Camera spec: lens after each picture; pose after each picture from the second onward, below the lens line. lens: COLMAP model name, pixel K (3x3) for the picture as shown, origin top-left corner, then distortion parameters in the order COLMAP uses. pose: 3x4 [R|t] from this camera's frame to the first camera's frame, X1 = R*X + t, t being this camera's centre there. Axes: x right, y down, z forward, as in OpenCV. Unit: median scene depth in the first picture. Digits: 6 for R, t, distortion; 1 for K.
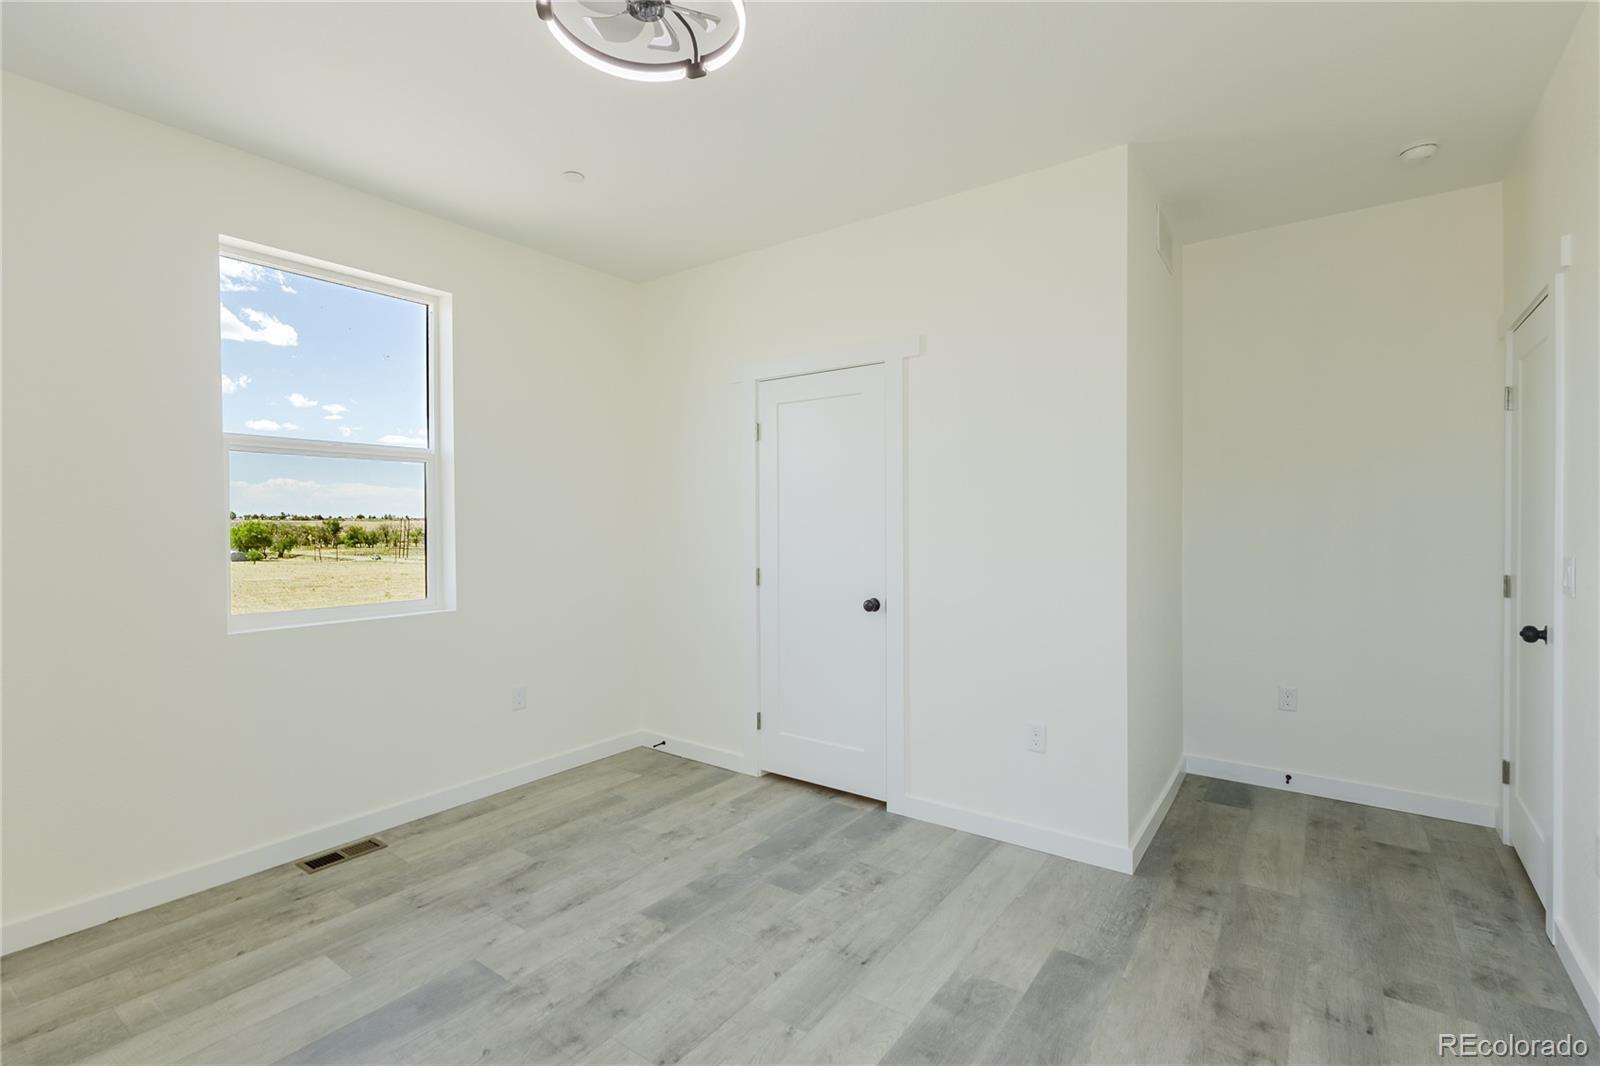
lens RADIAL K [[733.0, 0, 790.2], [0, 733.0, 525.7], [0, 0, 1]] dist [-0.007459, 0.001242]
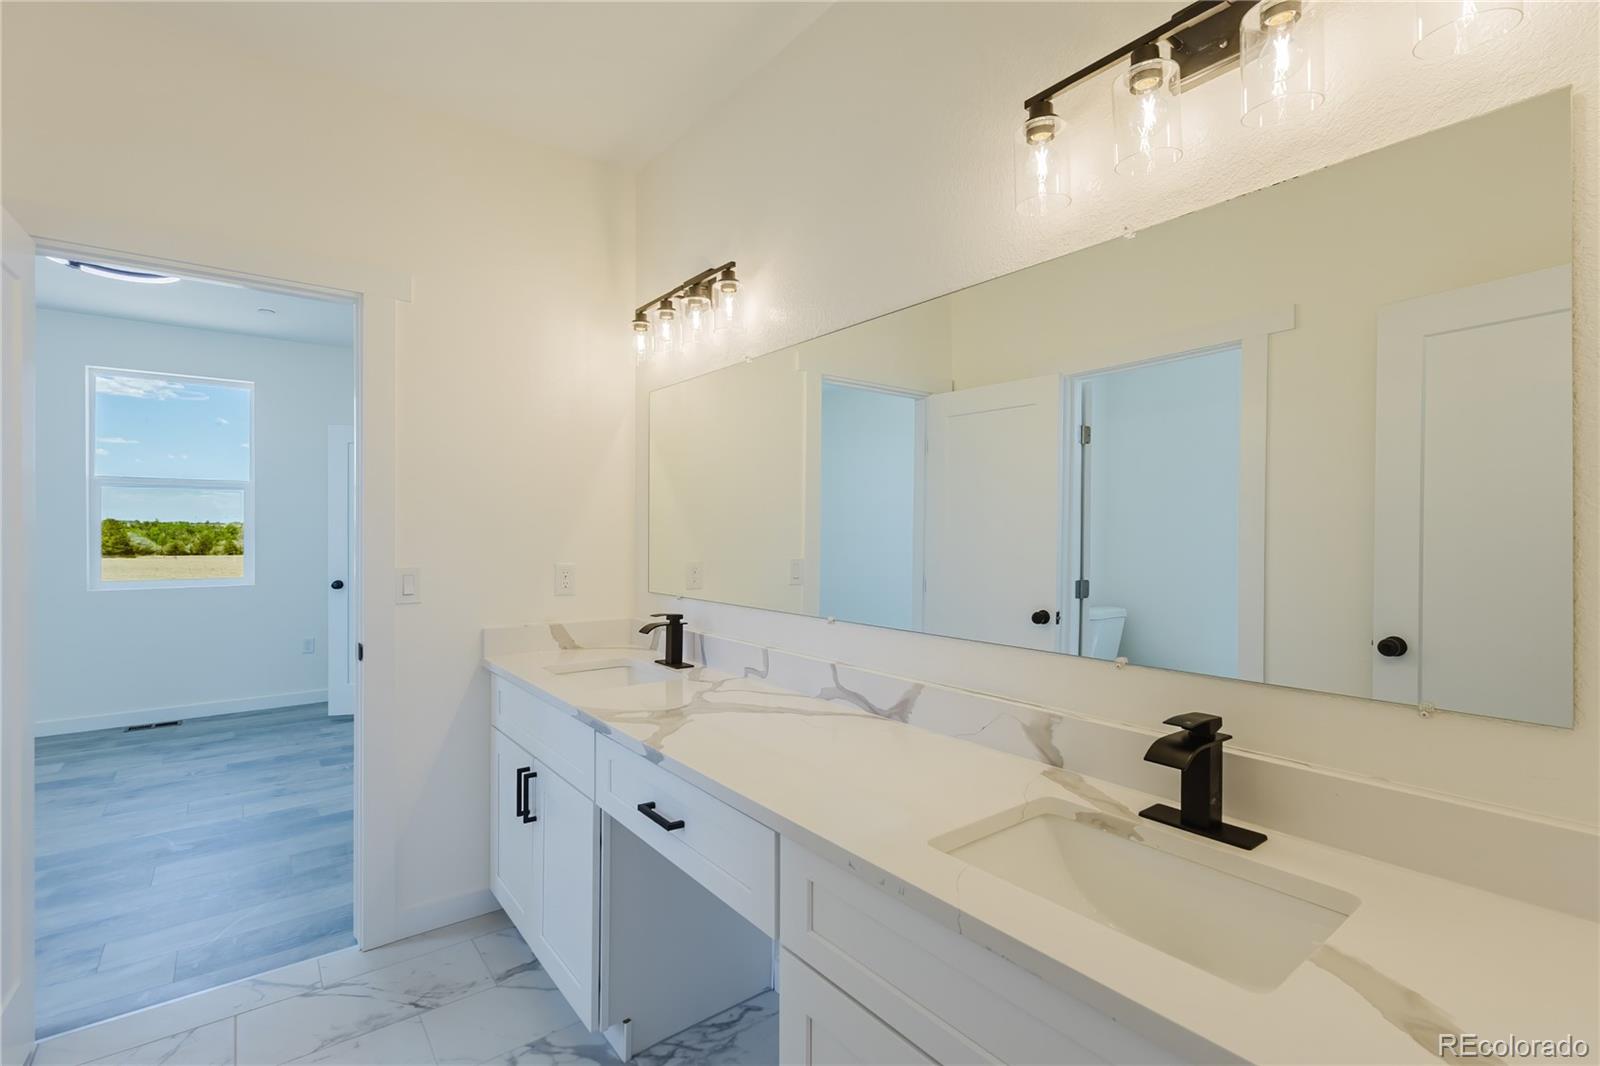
lens RADIAL K [[733.0, 0, 810.8], [0, 733.0, 523.0], [0, 0, 1]] dist [-0.007459, 0.001242]
pose [[0.965617, 0.009724, -0.259788, 1.344138], [-0.012401, 0.999886, -0.008669, -0.021568], [0.259674, 0.011592, 0.965627, -0.240227]]
